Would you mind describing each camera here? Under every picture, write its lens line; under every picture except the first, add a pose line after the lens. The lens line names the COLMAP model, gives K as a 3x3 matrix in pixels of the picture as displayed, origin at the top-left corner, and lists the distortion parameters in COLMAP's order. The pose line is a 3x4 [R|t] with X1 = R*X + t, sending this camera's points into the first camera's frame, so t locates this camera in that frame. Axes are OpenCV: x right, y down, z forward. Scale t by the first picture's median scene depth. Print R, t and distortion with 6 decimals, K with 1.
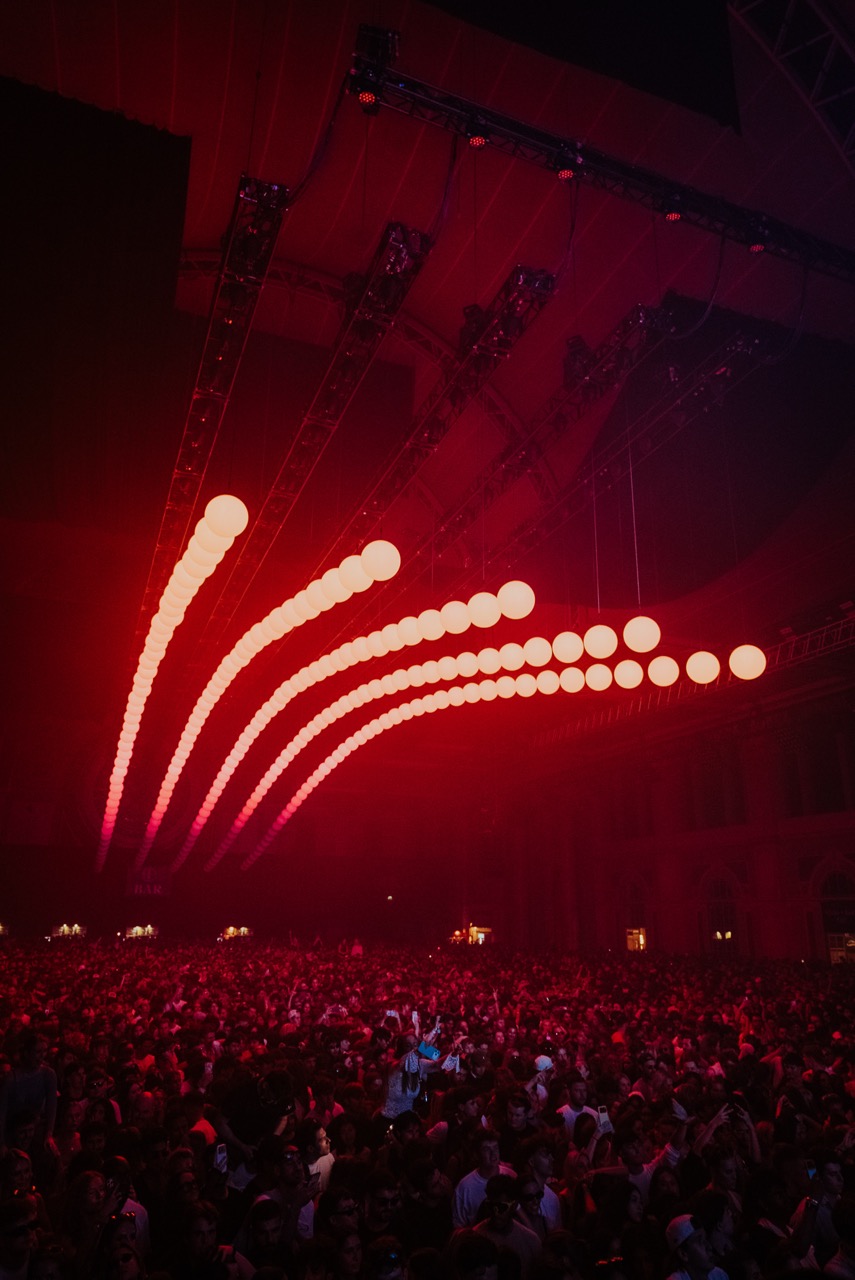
lens RADIAL K [[856.9, 0, 427.5], [0, 856.9, 640.0], [0, 0, 1]] dist [0.002425, -0.001367]
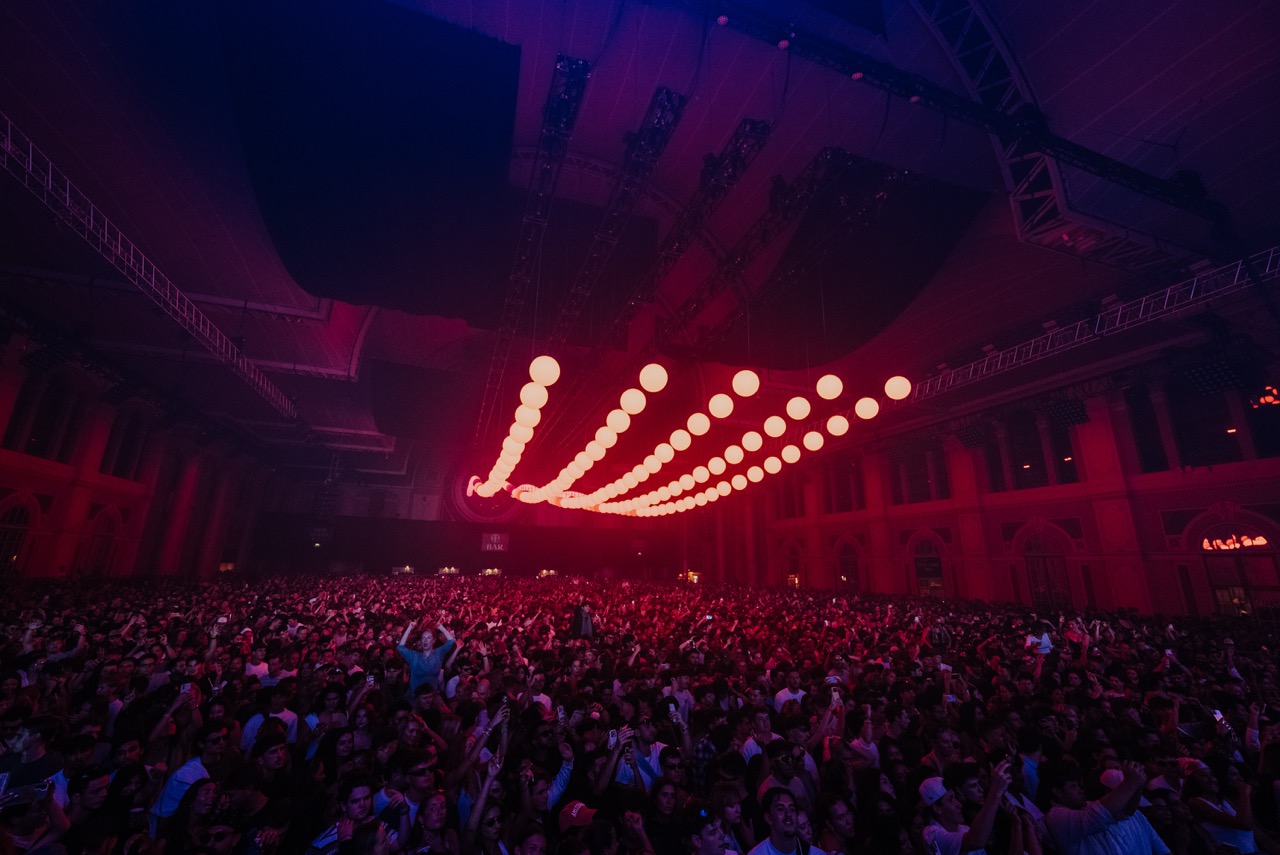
lens RADIAL K [[511.2, 0, 633.8], [0, 511.2, 424.4], [0, 0, 1]] dist [0.000922, -0.000095]
pose [[0.999072, -0.000553, -0.043076, -0.042387], [0.002261, 0.999213, 0.039614, 0.045044], [0.043020, -0.039675, 0.998286, 0.094363]]
